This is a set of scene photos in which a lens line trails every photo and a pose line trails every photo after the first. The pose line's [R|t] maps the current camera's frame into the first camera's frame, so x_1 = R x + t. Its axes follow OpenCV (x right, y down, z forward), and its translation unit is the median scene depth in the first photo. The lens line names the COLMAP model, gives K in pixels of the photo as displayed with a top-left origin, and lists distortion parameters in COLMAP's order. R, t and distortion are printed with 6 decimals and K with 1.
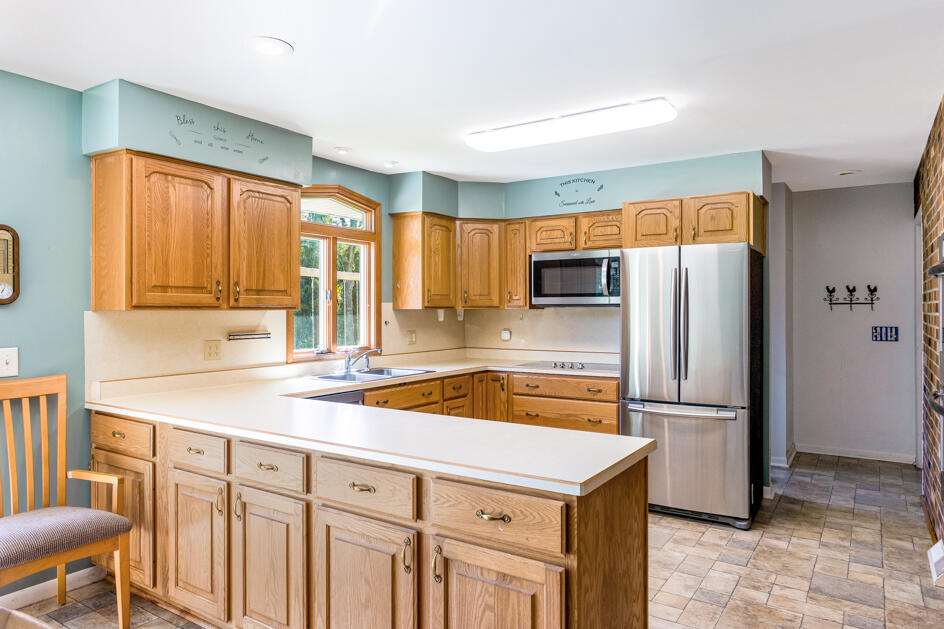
lens RADIAL K [[614.1, 0, 473.7], [0, 614.1, 313.2], [0, 0, 1]] dist [0.000297, 0.000555]
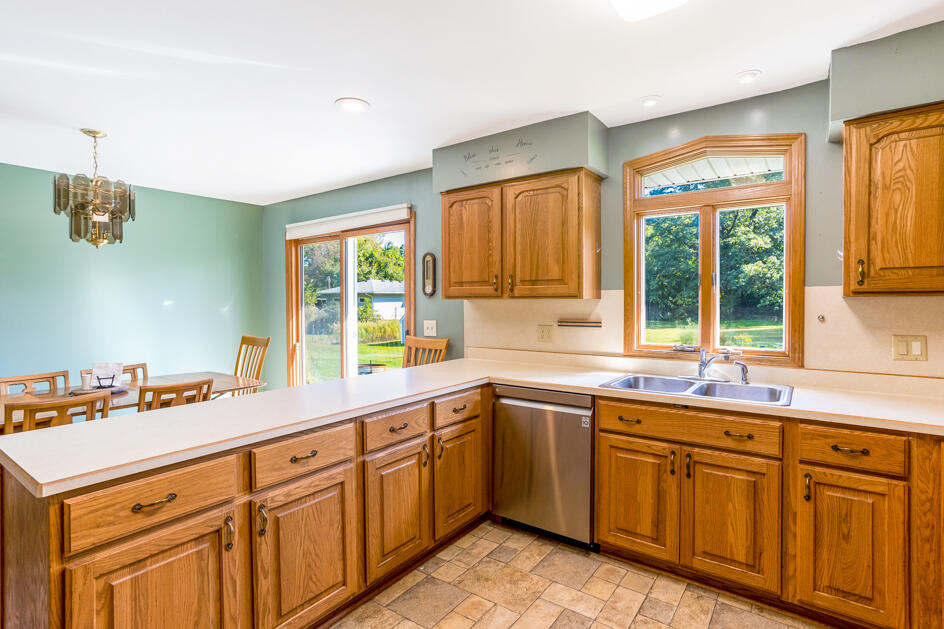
lens RADIAL K [[469.3, 0, 475.3], [0, 469.3, 309.1], [0, 0, 1]] dist [-0.006341, 0.003140]
pose [[-0.034678, 0.018461, -0.999228, 0.493008], [-0.003493, 0.999821, 0.018593, -0.002048], [0.999392, 0.004135, -0.034607, 0.942534]]
